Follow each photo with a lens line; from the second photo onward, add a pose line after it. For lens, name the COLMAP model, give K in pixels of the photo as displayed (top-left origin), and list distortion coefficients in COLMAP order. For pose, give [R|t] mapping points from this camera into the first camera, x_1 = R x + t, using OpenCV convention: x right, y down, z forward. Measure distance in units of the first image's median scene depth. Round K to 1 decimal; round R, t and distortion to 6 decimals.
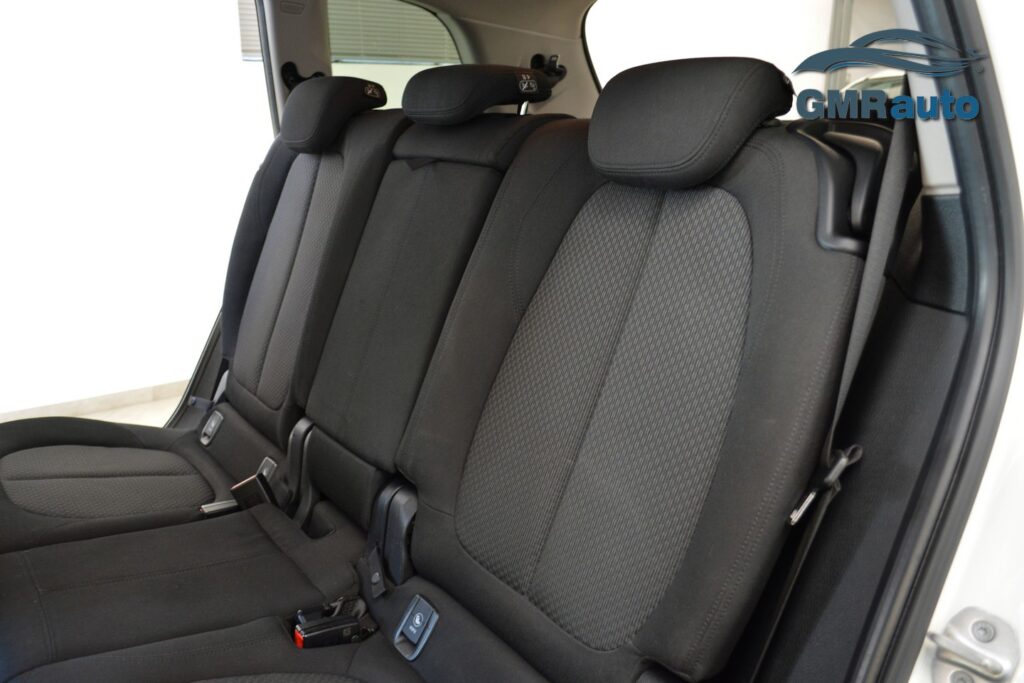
lens RADIAL K [[779.3, 0, 510.4], [0, 779.3, 345.0], [0, 0, 1]] dist [-0.013502, 0.000894]
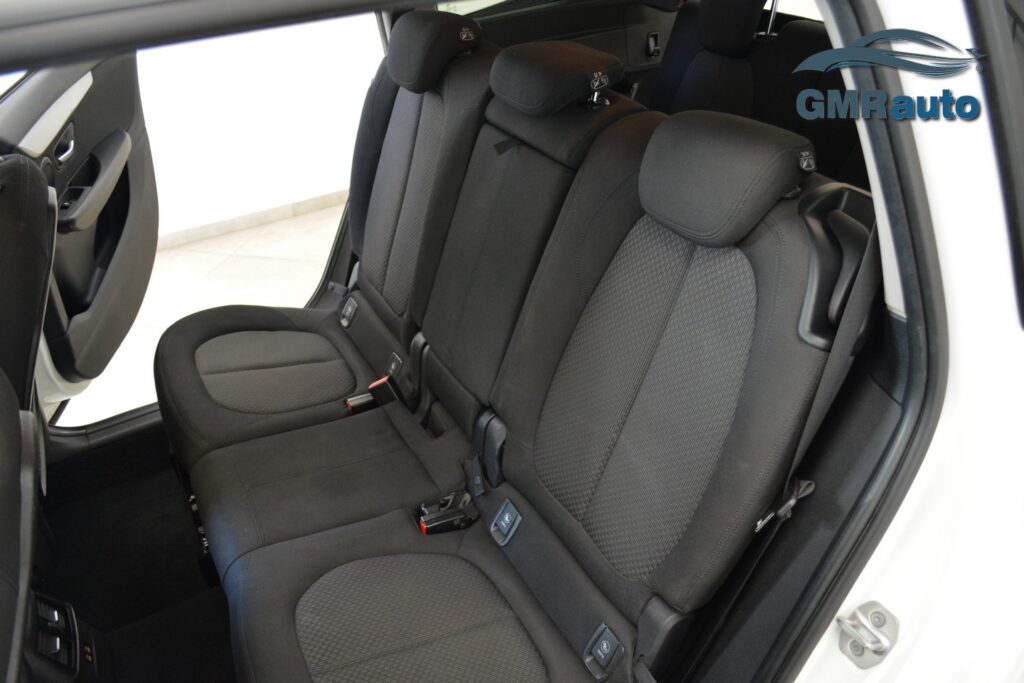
lens RADIAL K [[779.3, 0, 515.0], [0, 779.3, 337.8], [0, 0, 1]] dist [-0.013502, 0.000894]
pose [[0.988391, 0.029374, -0.149064, 0.082688], [0.017315, 0.952962, 0.302596, -0.336011], [0.150941, -0.301664, 0.941390, -0.177270]]
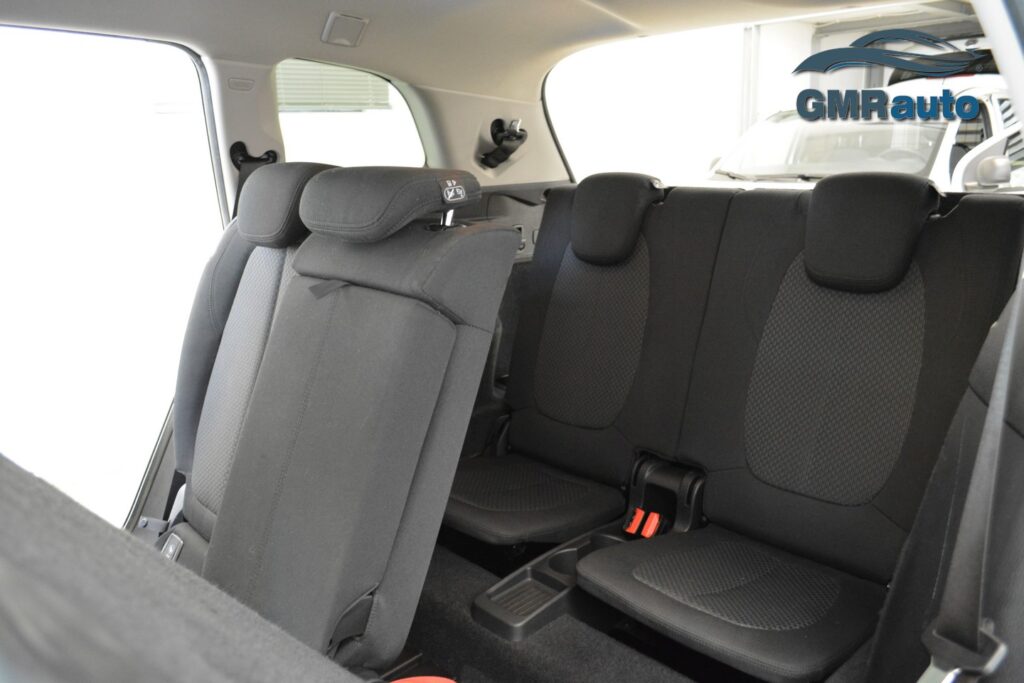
lens RADIAL K [[779.3, 0, 514.3], [0, 779.3, 344.6], [0, 0, 1]] dist [-0.013502, 0.000894]
pose [[0.992382, -0.055894, 0.109786, -0.120663], [0.059667, 0.997725, -0.031388, -0.123137], [-0.107782, 0.037699, 0.993460, 0.108867]]
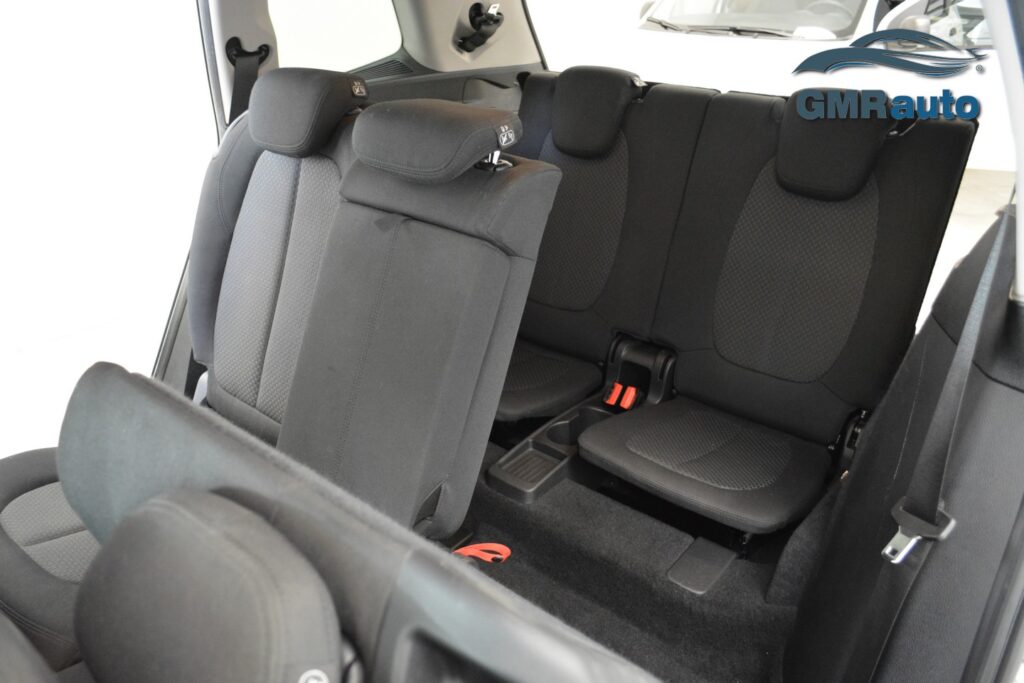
lens RADIAL K [[779.3, 0, 511.4], [0, 779.3, 339.6], [0, 0, 1]] dist [-0.013502, 0.000894]
pose [[0.973348, -0.098144, 0.207274, -0.299155], [0.061245, 0.982217, 0.177476, -0.247127], [-0.221006, -0.160052, 0.962050, 0.006357]]
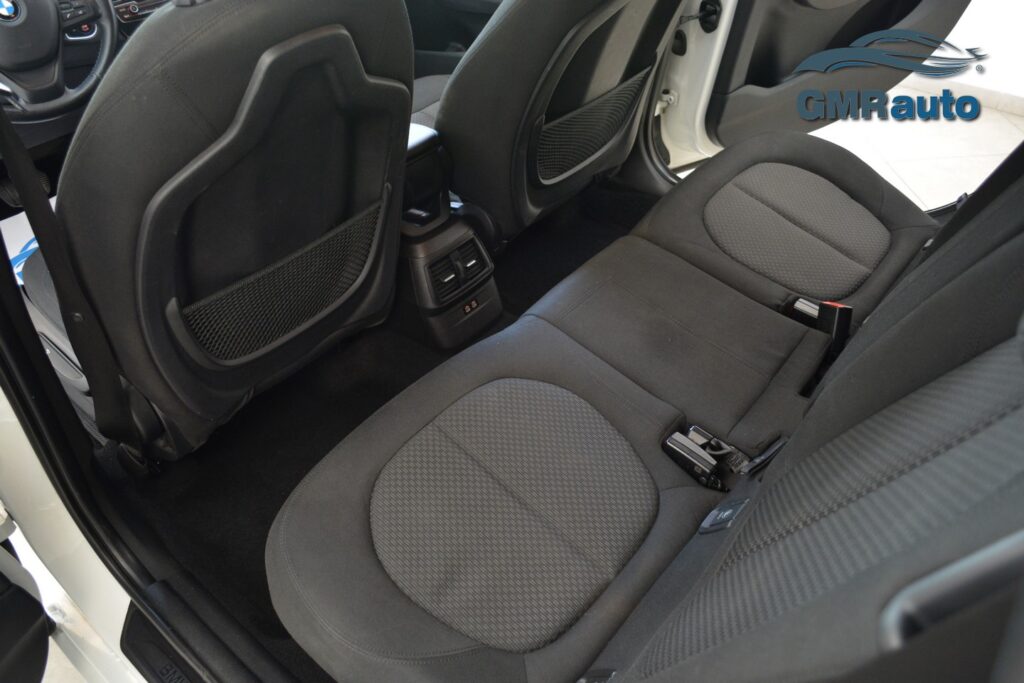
lens RADIAL K [[779.3, 0, 512.0], [0, 779.3, 341.3], [0, 0, 1]] dist [-0.013502, 0.000894]
pose [[0.217671, 0.641359, -0.735716, 0.397078], [-0.238809, 0.765876, 0.596996, -0.342010], [0.946356, 0.045747, 0.319872, 0.359729]]
